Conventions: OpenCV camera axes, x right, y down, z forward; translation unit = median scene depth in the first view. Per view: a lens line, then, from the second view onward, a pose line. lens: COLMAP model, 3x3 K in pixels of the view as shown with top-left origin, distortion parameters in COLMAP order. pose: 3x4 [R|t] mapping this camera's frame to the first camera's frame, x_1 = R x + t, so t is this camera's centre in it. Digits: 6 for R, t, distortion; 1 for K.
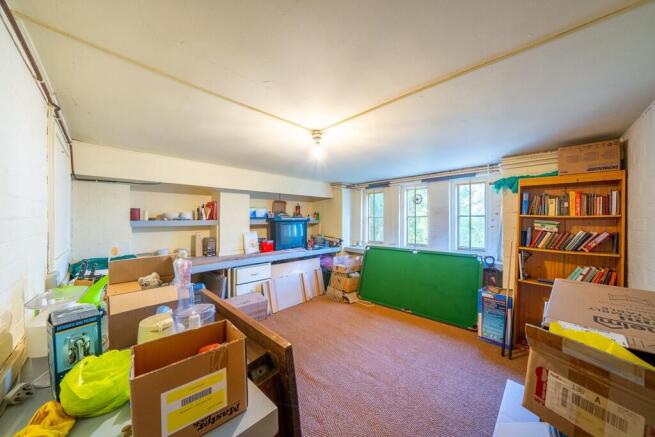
lens RADIAL K [[224.6, 0, 327.7], [0, 224.6, 218.6], [0, 0, 1]] dist [-0.001685, -0.000087]
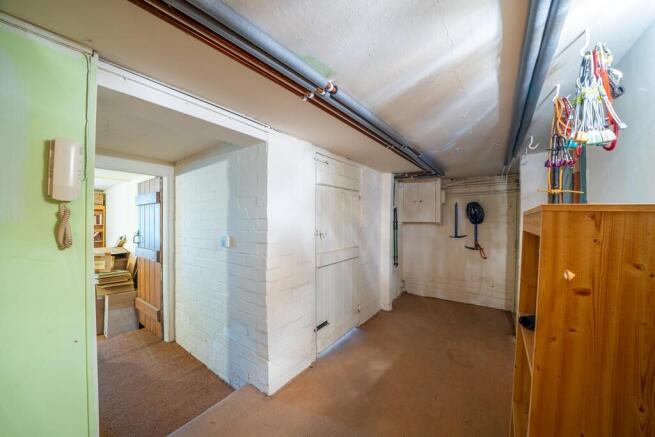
lens RADIAL K [[224.6, 0, 327.9], [0, 224.6, 218.6], [0, 0, 1]] dist [-0.001685, -0.000087]
pose [[-0.138533, 0.005429, 0.990343, -1.416160], [0.000570, 0.999985, -0.005402, -0.062059], [-0.990358, -0.000184, -0.138534, -1.061641]]
